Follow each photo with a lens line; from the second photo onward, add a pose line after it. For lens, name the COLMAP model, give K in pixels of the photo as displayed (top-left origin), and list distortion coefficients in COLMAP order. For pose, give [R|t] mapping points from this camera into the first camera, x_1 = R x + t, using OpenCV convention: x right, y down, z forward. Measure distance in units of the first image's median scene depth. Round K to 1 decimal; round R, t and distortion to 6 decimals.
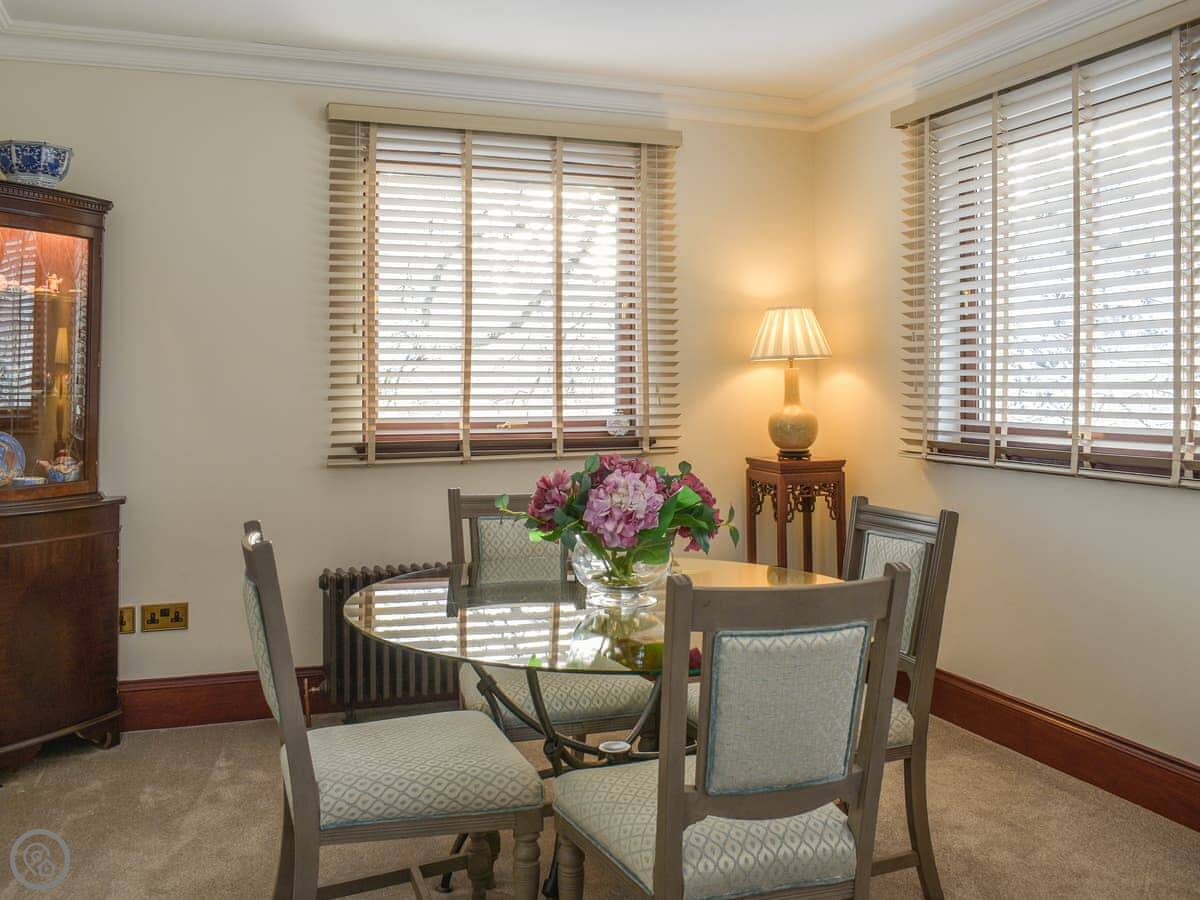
lens RADIAL K [[1065.5, 0, 592.9], [0, 1065.5, 445.1], [0, 0, 1]] dist [-0.116966, -0.031561]
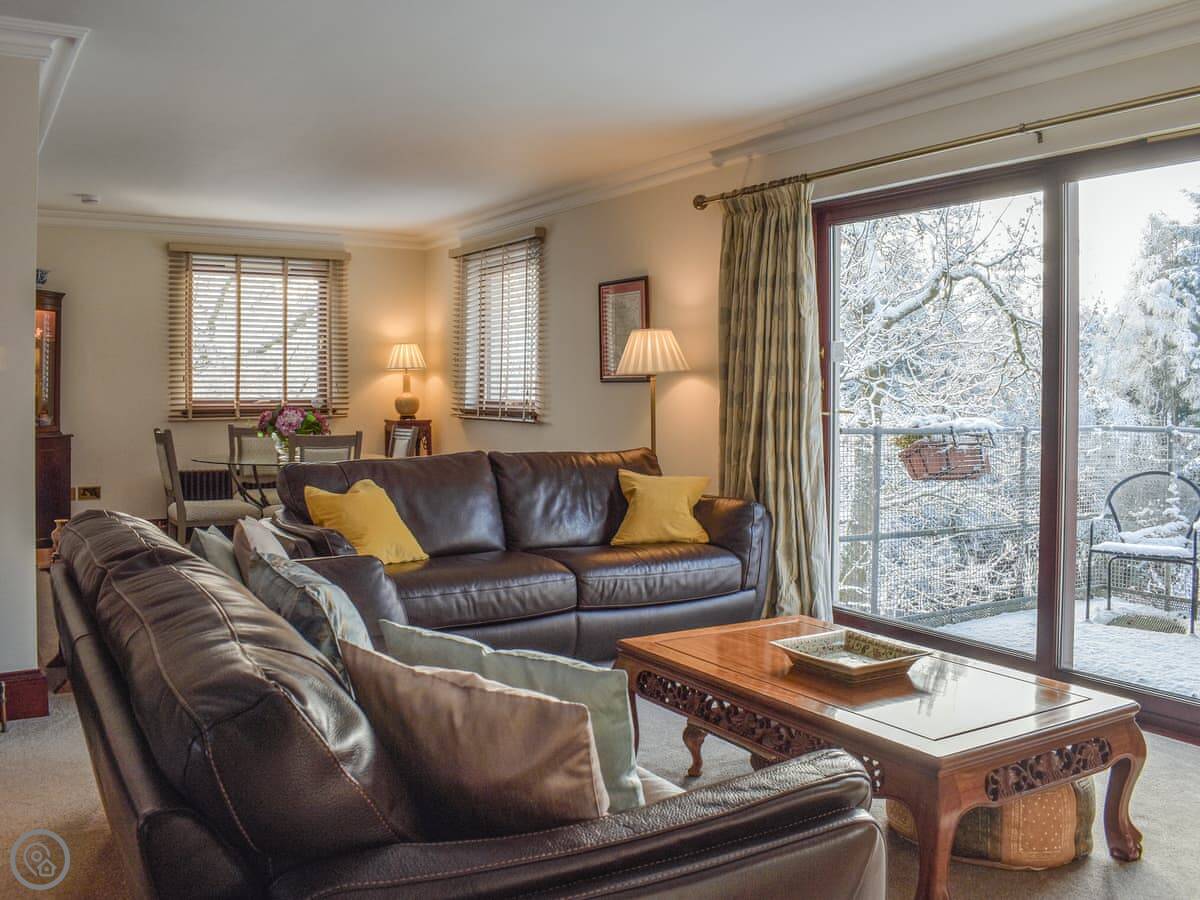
lens RADIAL K [[1065.5, 0, 608.5], [0, 1065.5, 442.3], [0, 0, 1]] dist [-0.116966, -0.031561]
pose [[0.977640, -0.003797, 0.210252, 0.148616], [0.004632, 0.999983, -0.003479, 0.068166], [-0.210235, 0.004376, 0.977641, -1.084695]]
